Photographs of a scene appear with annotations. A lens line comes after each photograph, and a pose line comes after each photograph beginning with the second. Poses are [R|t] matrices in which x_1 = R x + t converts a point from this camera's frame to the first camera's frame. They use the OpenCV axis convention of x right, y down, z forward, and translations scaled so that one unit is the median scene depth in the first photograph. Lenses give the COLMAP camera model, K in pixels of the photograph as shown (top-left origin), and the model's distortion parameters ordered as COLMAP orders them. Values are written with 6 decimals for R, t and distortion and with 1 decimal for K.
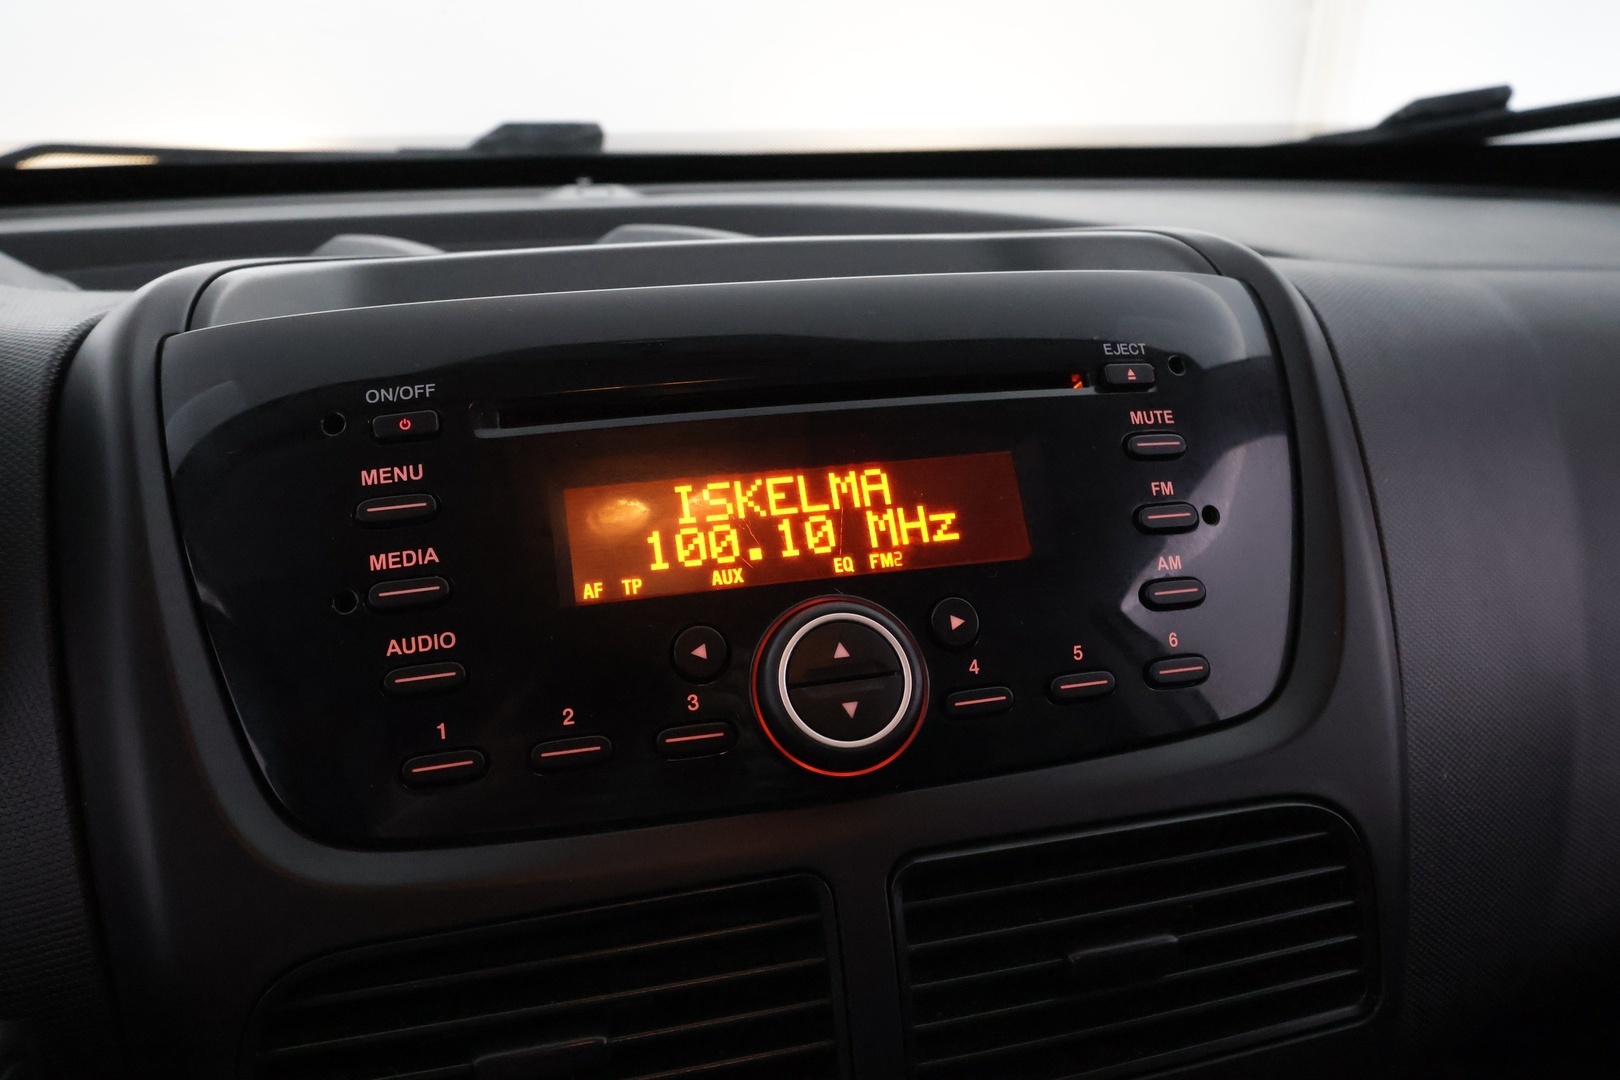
lens RADIAL K [[1286.8, 0, 811.8], [0, 1286.8, 542.5], [0, 0, 1]] dist [-0.002126, 0.001732]
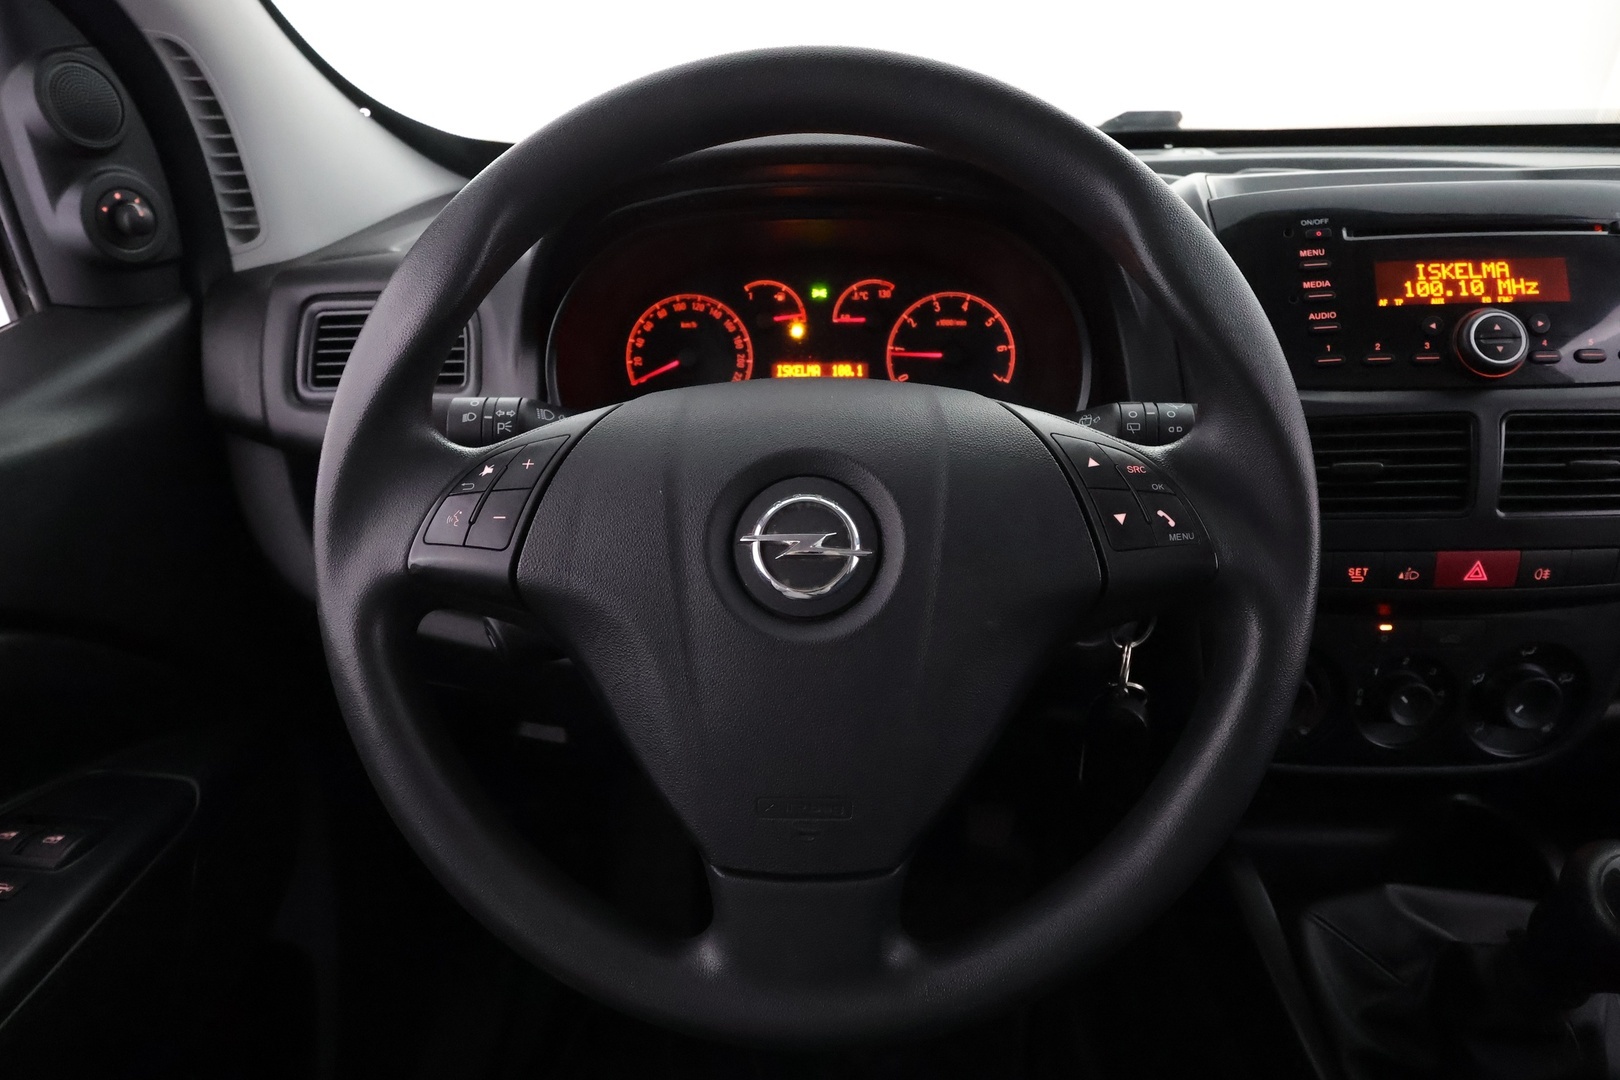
lens RADIAL K [[941.3, 0, 806.1], [0, 941.3, 542.8], [0, 0, 1]] dist [0.000731, 0.000397]
pose [[0.961675, 0.106150, -0.252812, -0.724557], [-0.076142, 0.989144, 0.125681, 0.350123], [0.263408, -0.101615, 0.959318, -1.121916]]
